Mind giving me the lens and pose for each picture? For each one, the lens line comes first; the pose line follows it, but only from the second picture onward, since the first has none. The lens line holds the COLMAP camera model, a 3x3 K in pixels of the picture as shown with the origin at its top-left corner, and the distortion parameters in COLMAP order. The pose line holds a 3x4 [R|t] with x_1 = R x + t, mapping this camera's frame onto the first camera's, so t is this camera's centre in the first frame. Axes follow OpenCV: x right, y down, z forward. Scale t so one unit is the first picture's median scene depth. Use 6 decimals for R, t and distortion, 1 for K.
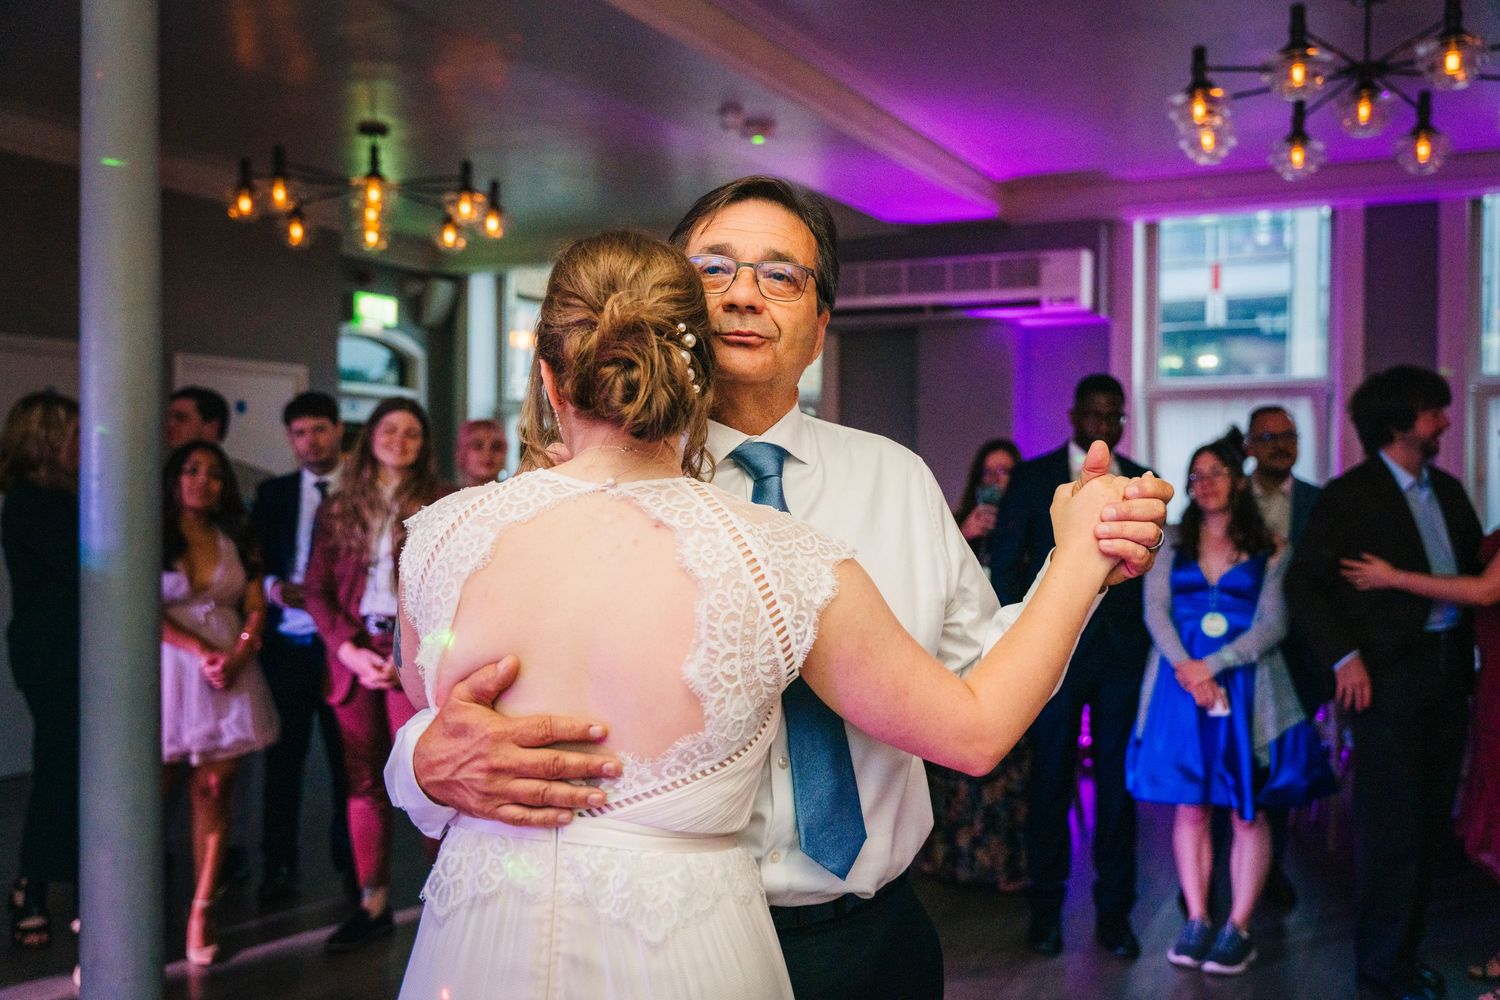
lens RADIAL K [[1448.8, 0, 750.0], [0, 1448.8, 500.0], [0, 0, 1]] dist [0.010302, -0.000522]
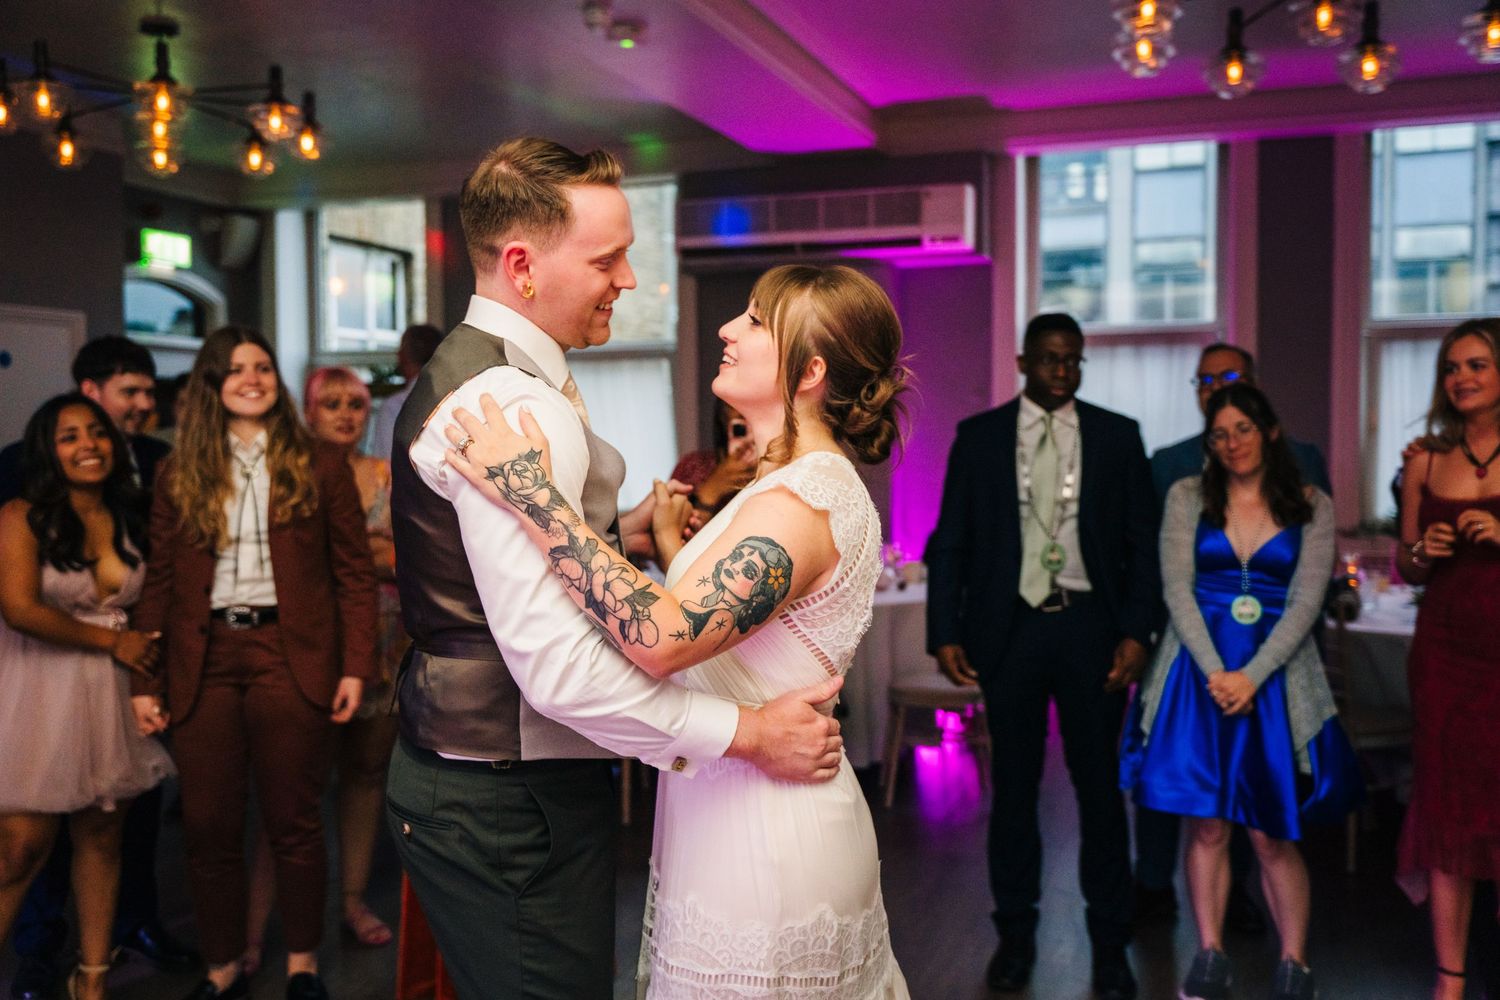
lens RADIAL K [[1448.8, 0, 750.0], [0, 1448.8, 500.0], [0, 0, 1]] dist [0.010302, -0.000522]
pose [[0.991474, -0.017671, 0.129102, -0.031135], [0.013697, 0.999406, 0.031609, -0.002811], [-0.129584, -0.029572, 0.991127, 0.104242]]
